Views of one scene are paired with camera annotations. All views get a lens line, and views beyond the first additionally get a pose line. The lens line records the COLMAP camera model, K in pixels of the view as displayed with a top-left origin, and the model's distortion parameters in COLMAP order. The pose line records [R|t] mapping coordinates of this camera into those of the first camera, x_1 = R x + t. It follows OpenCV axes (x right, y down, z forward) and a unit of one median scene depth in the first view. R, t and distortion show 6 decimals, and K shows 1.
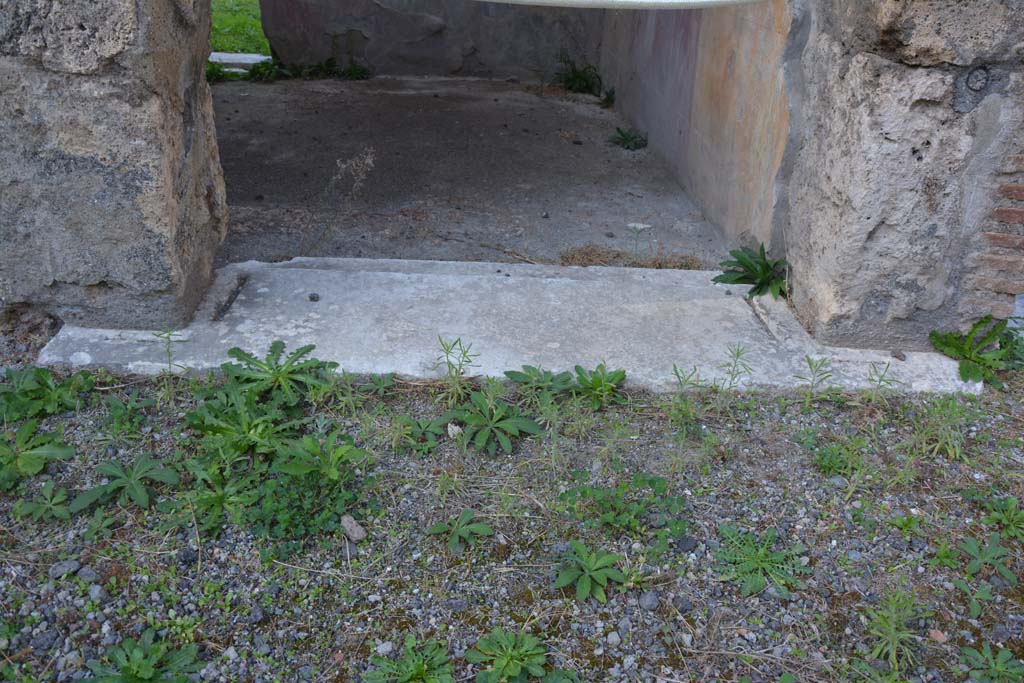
lens RADIAL K [[800.4, 0, 512.0], [0, 800.4, 341.5], [0, 0, 1]] dist [-0.163600, 0.119987]
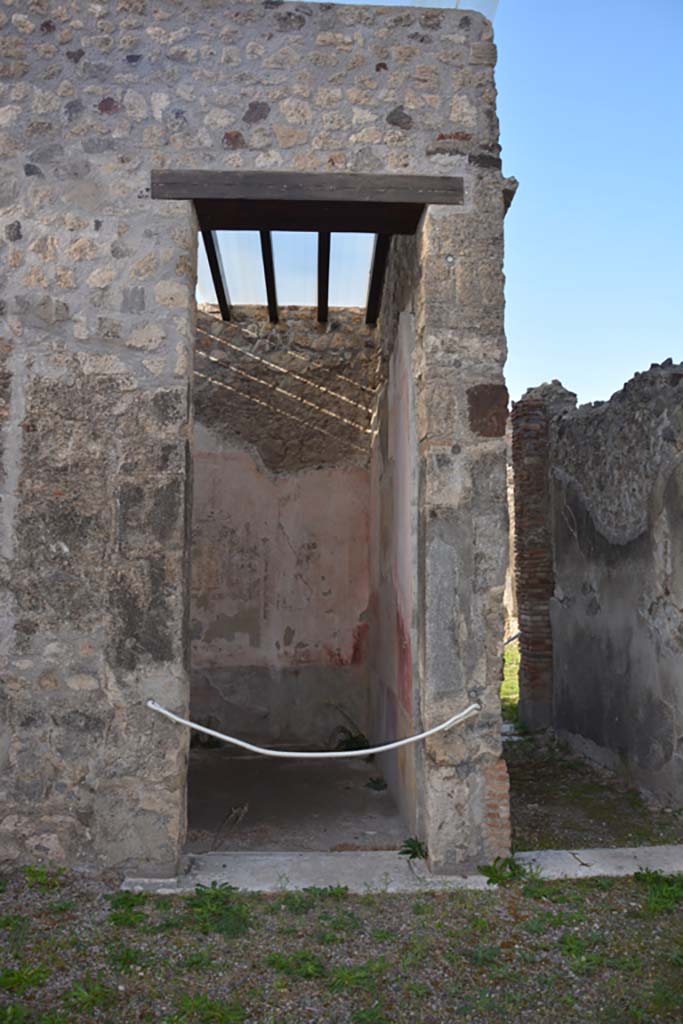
lens RADIAL K [[800.4, 0, 339.2], [0, 800.4, 519.9], [0, 0, 1]] dist [-0.163600, 0.119987]
pose [[0.998871, -0.039080, 0.027008, 0.087878], [0.047429, 0.852516, -0.520545, 0.326817], [-0.002681, 0.521238, 0.853407, -1.754473]]
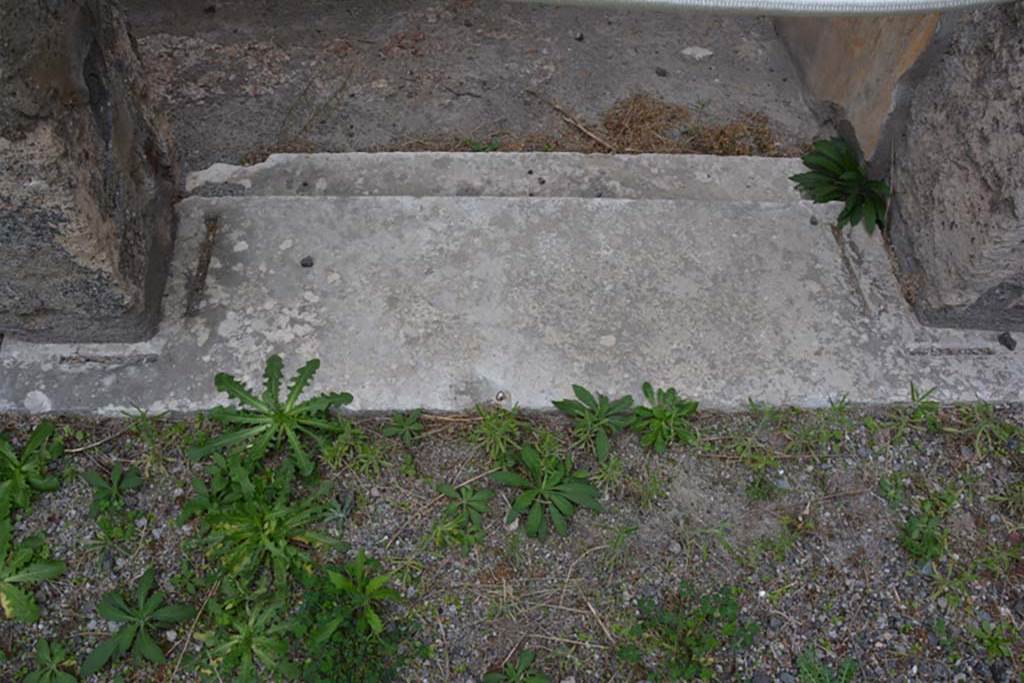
lens RADIAL K [[800.4, 0, 512.0], [0, 800.4, 341.5], [0, 0, 1]] dist [-0.163600, 0.119987]
pose [[0.999857, -0.009772, 0.013784, -0.060605], [0.002320, 0.887459, 0.460880, -0.388012], [-0.016736, -0.460782, 0.887355, 0.279251]]
